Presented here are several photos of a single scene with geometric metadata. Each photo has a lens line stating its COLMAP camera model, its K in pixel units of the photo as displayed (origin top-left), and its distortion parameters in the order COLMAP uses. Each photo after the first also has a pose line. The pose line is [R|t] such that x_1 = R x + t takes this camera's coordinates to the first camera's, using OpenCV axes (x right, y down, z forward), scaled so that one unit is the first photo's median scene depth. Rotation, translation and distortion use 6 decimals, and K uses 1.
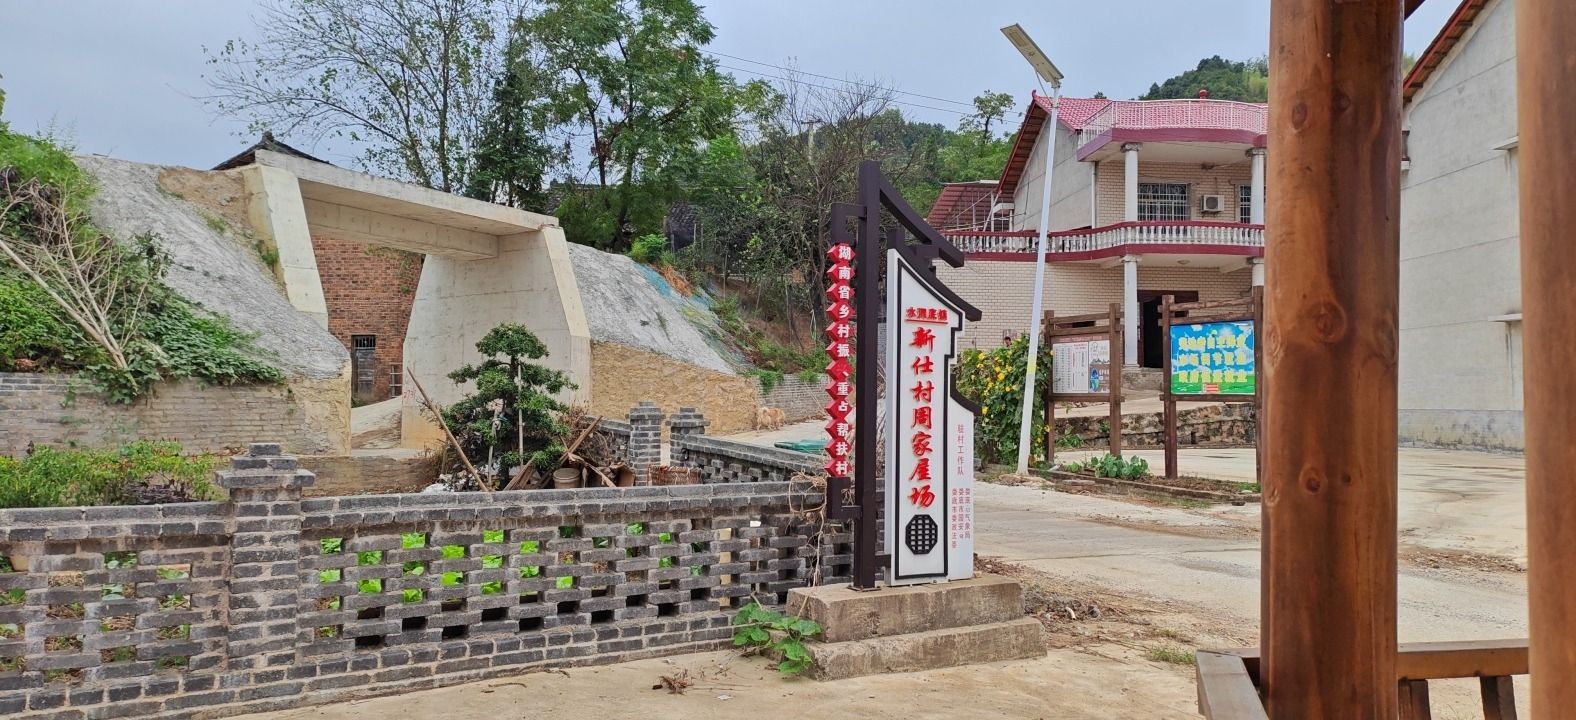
lens RADIAL K [[1093.7, 0, 784.6], [0, 1093.7, 333.4], [0, 0, 1]] dist [0.031139, -0.003292]
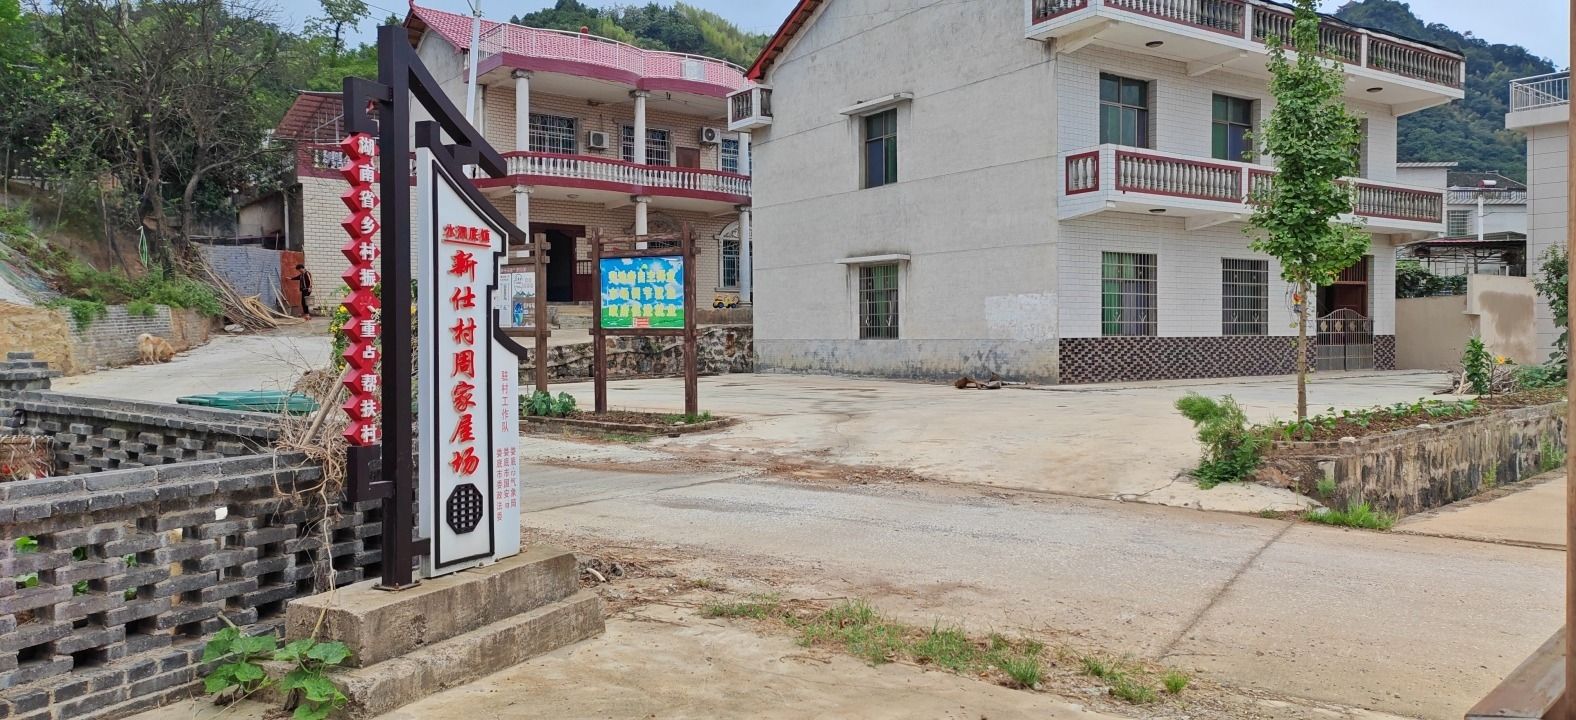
lens RADIAL K [[1093.7, 0, 784.6], [0, 1093.7, 333.4], [0, 0, 1]] dist [0.031139, -0.003292]
pose [[0.834687, -0.008882, 0.550653, -0.087950], [-0.025109, 0.998216, 0.054162, 0.004114], [-0.550152, -0.059034, 0.832975, 0.151118]]
